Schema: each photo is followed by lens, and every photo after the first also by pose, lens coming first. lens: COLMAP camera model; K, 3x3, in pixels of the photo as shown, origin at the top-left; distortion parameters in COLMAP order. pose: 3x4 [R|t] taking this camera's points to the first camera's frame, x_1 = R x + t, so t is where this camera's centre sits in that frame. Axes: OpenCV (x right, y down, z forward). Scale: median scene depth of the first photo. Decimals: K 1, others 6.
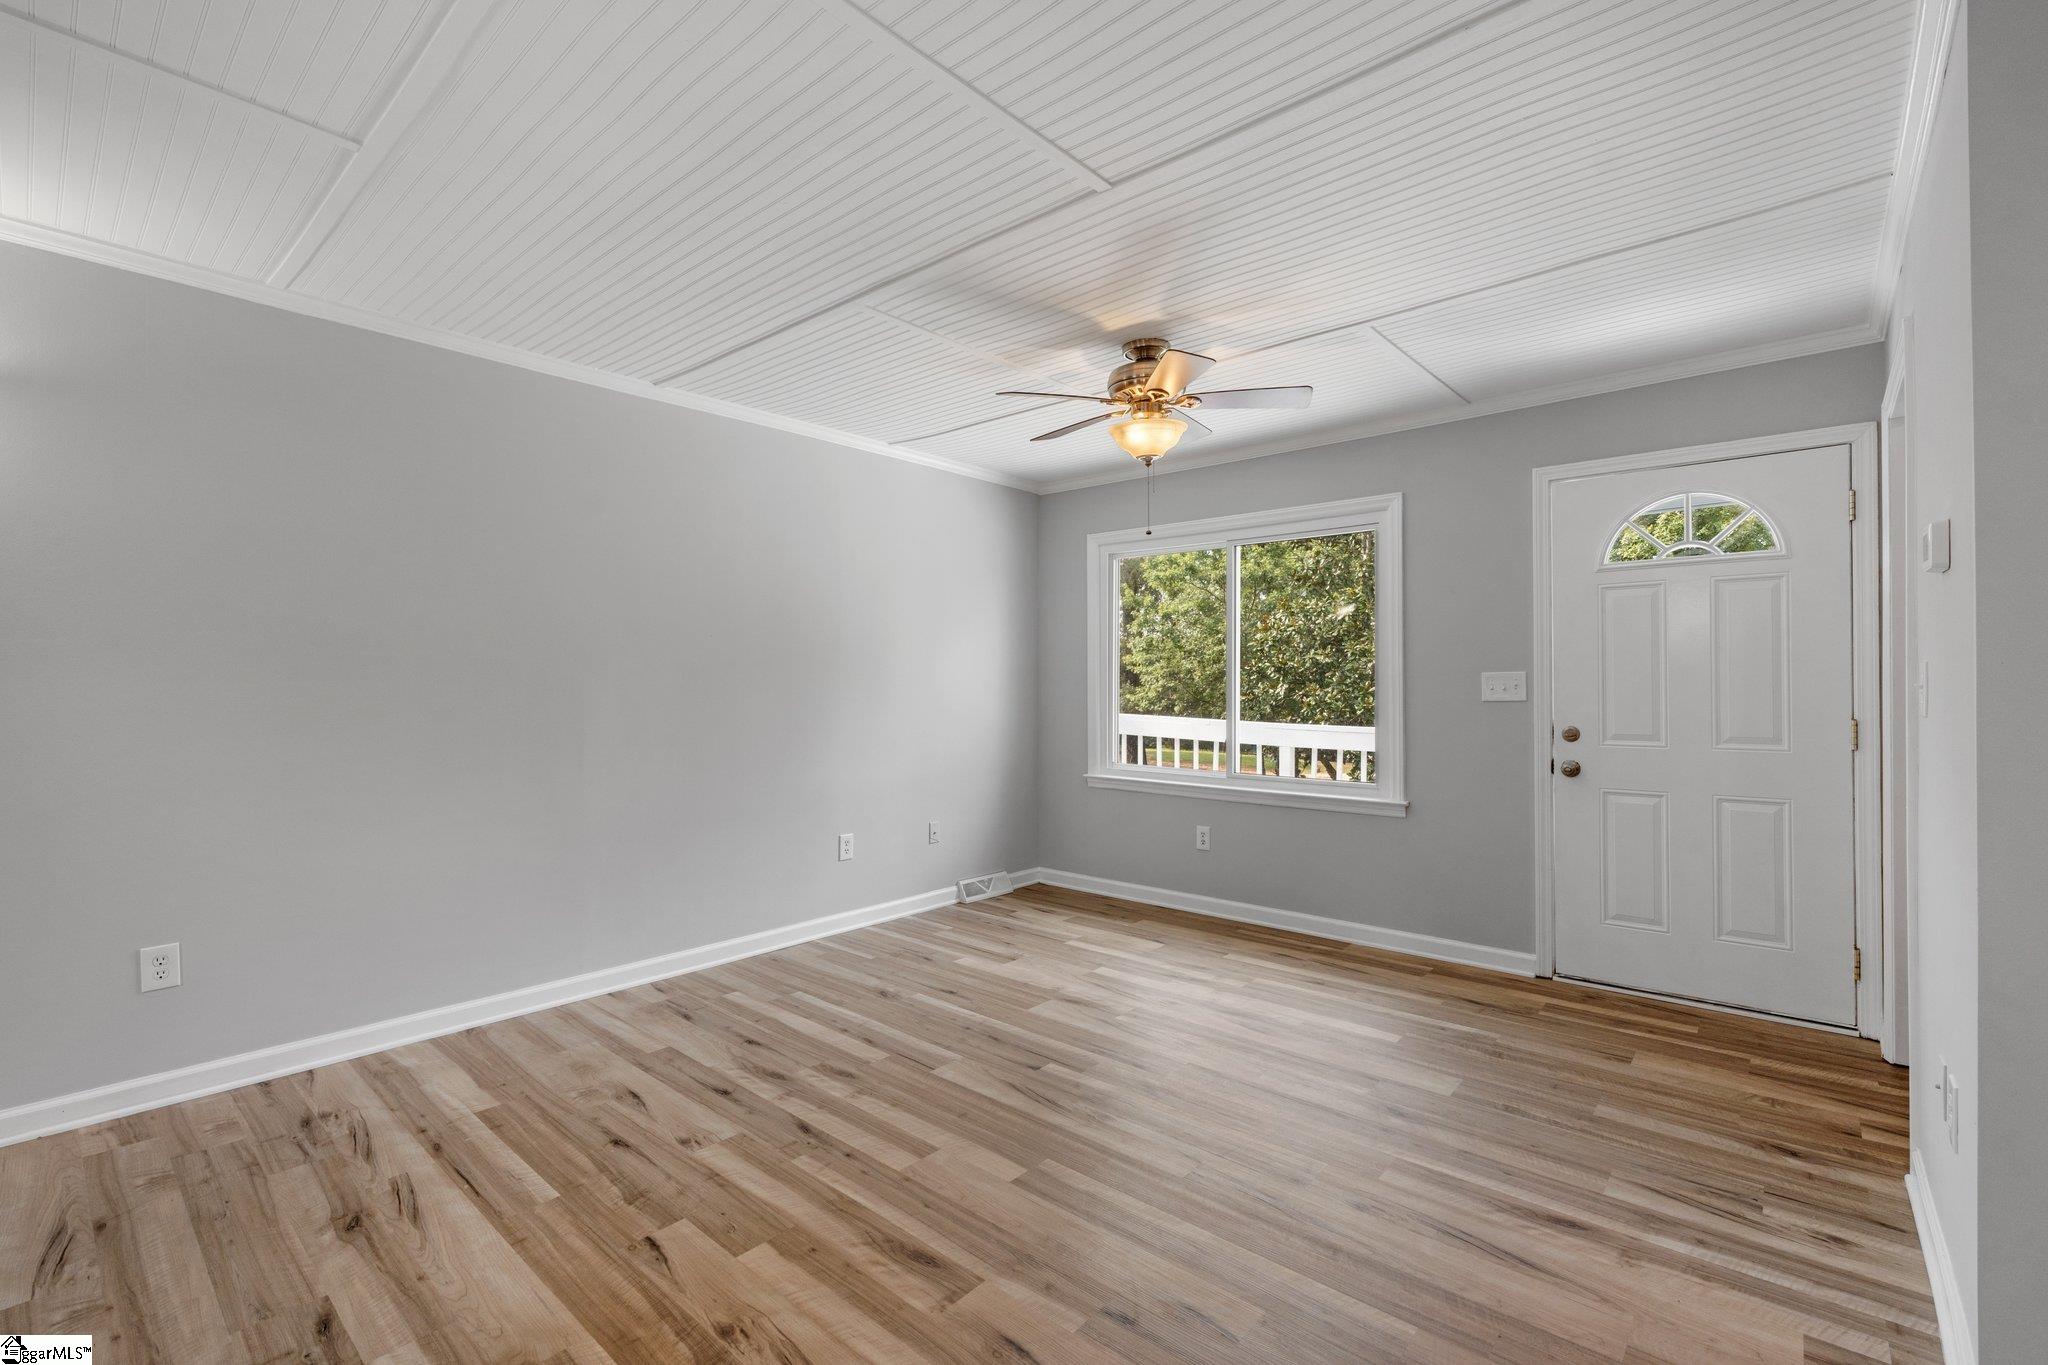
lens RADIAL K [[884.6, 0, 1016.9], [0, 884.6, 682.0], [0, 0, 1]] dist [-0.009997, -0.000124]
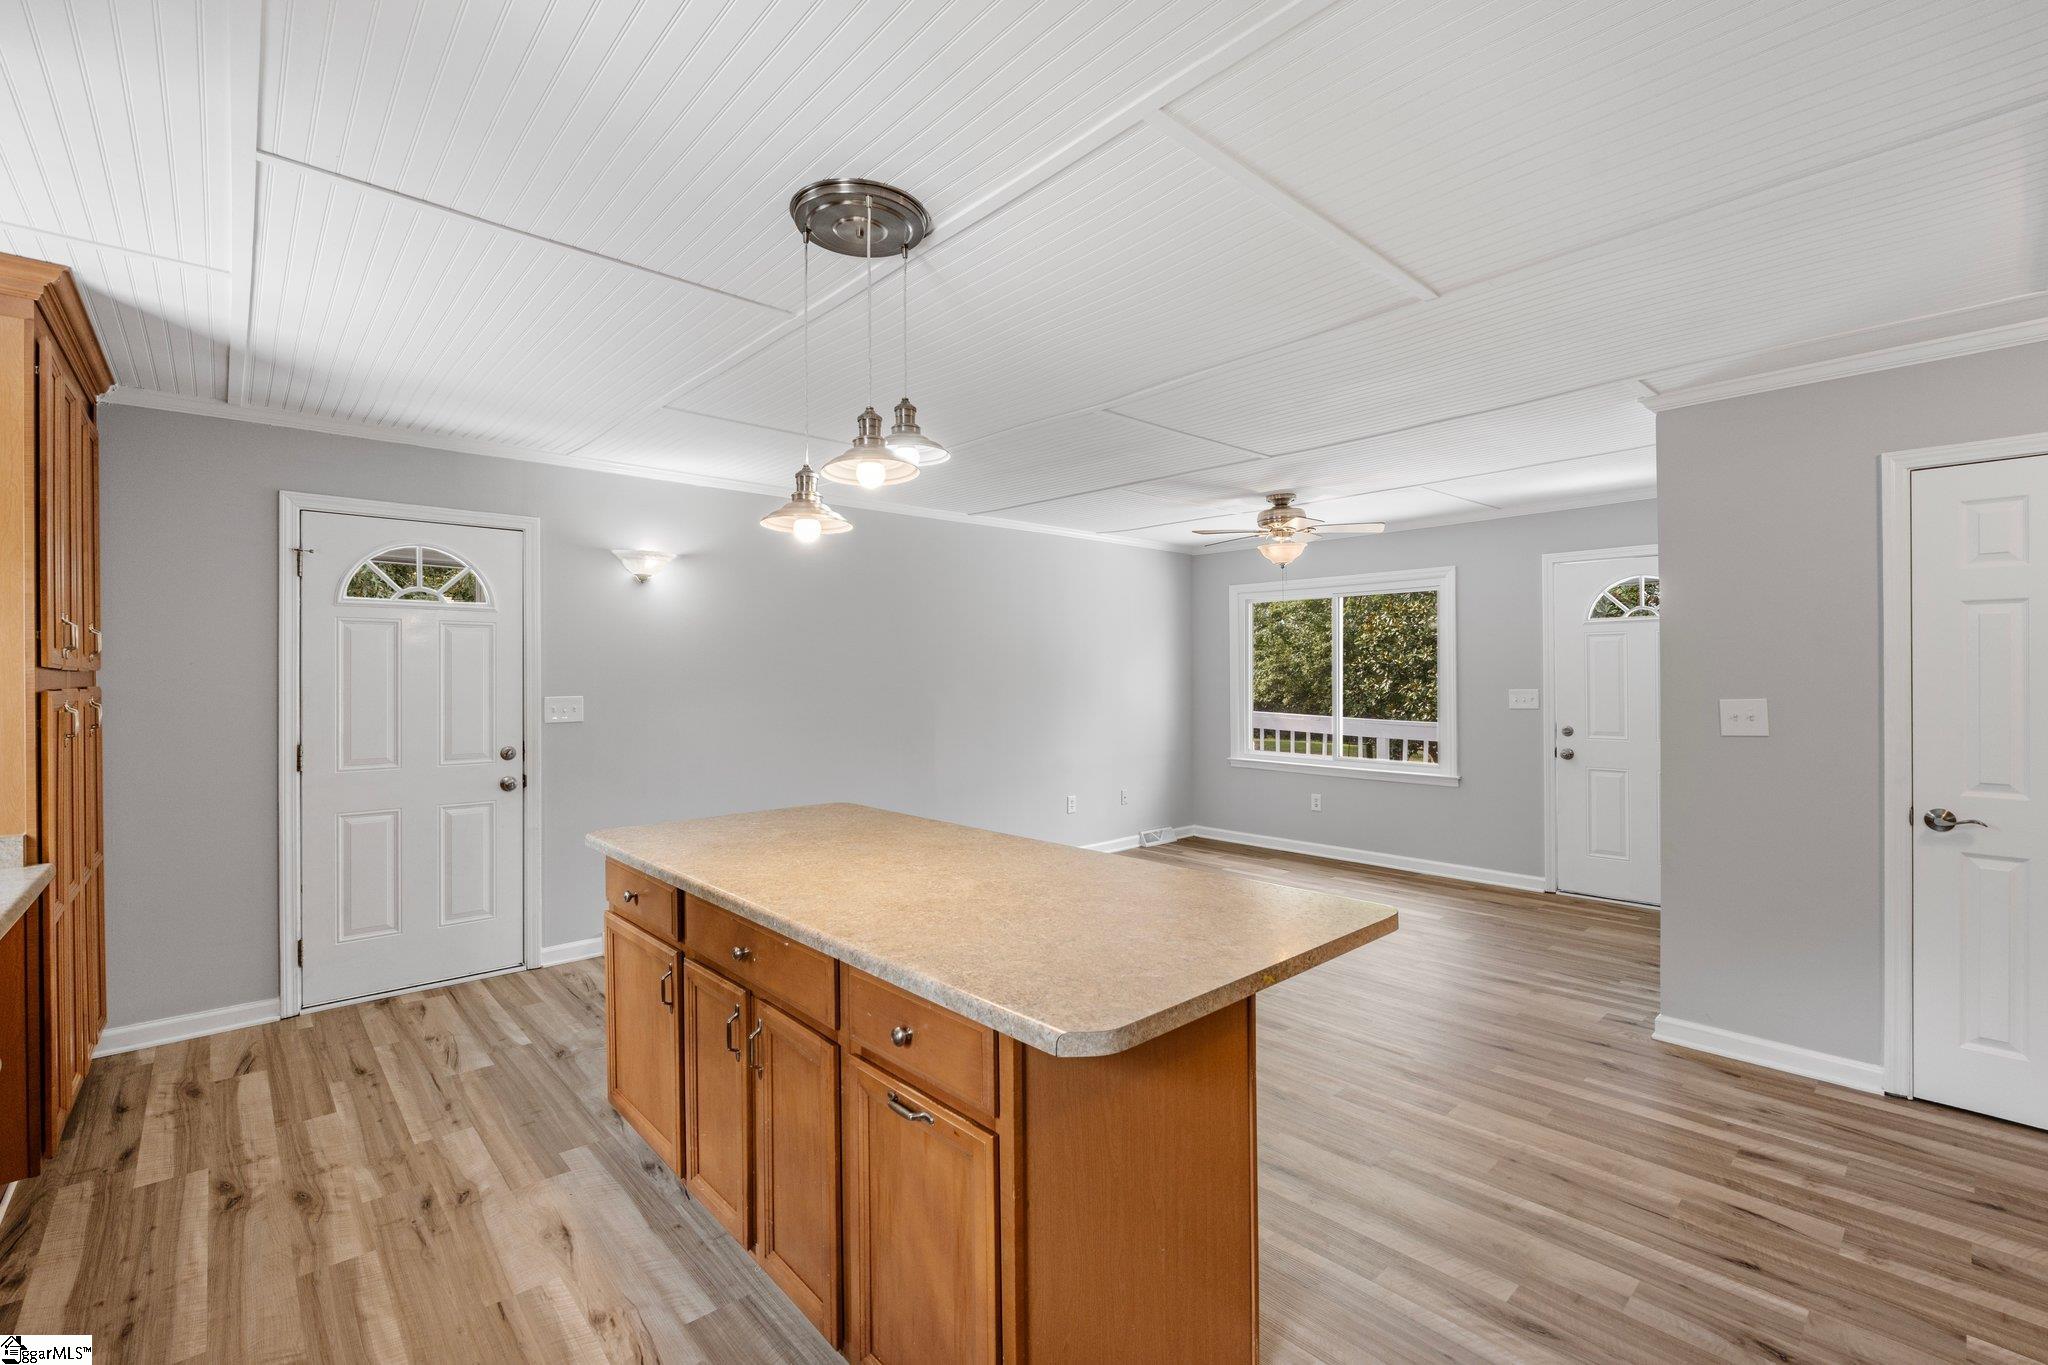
lens RADIAL K [[884.6, 0, 1022.5], [0, 884.6, 674.3], [0, 0, 1]] dist [-0.009997, -0.000124]
pose [[0.994273, -0.004307, -0.106782, -0.134508], [0.004711, 0.999983, 0.003537, -0.046503], [0.106764, -0.004020, 0.994276, -0.584994]]
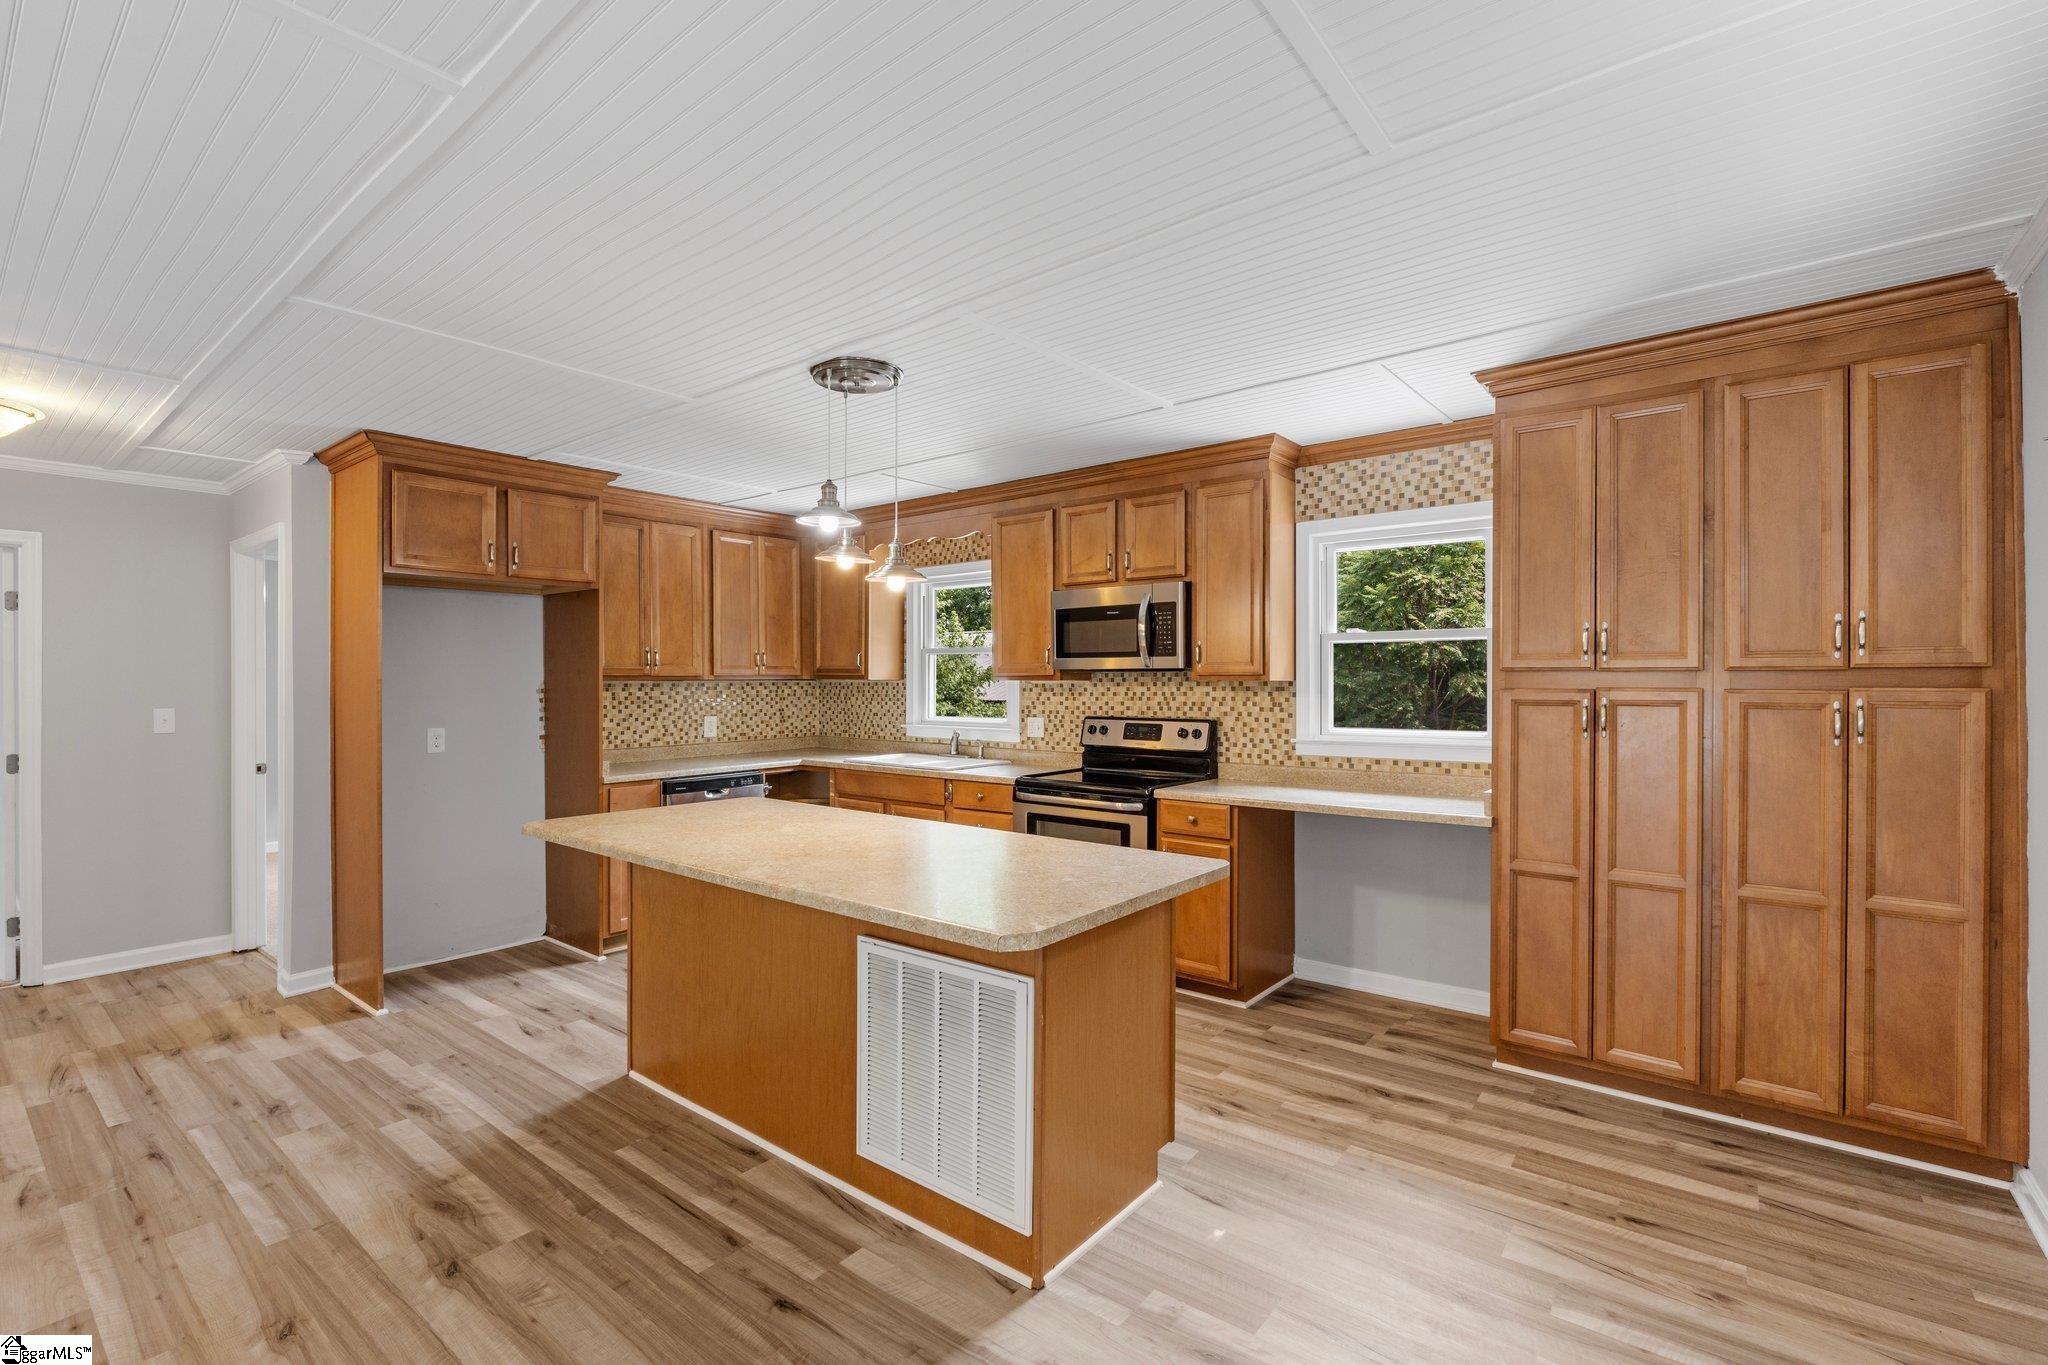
lens RADIAL K [[884.6, 0, 1024.9], [0, 884.6, 687.0], [0, 0, 1]] dist [-0.009997, -0.000124]
pose [[-0.998493, 0.003211, -0.054791, -0.392971], [0.003296, 0.999994, -0.001458, -0.037921], [0.054786, -0.001637, -0.998497, 0.735927]]
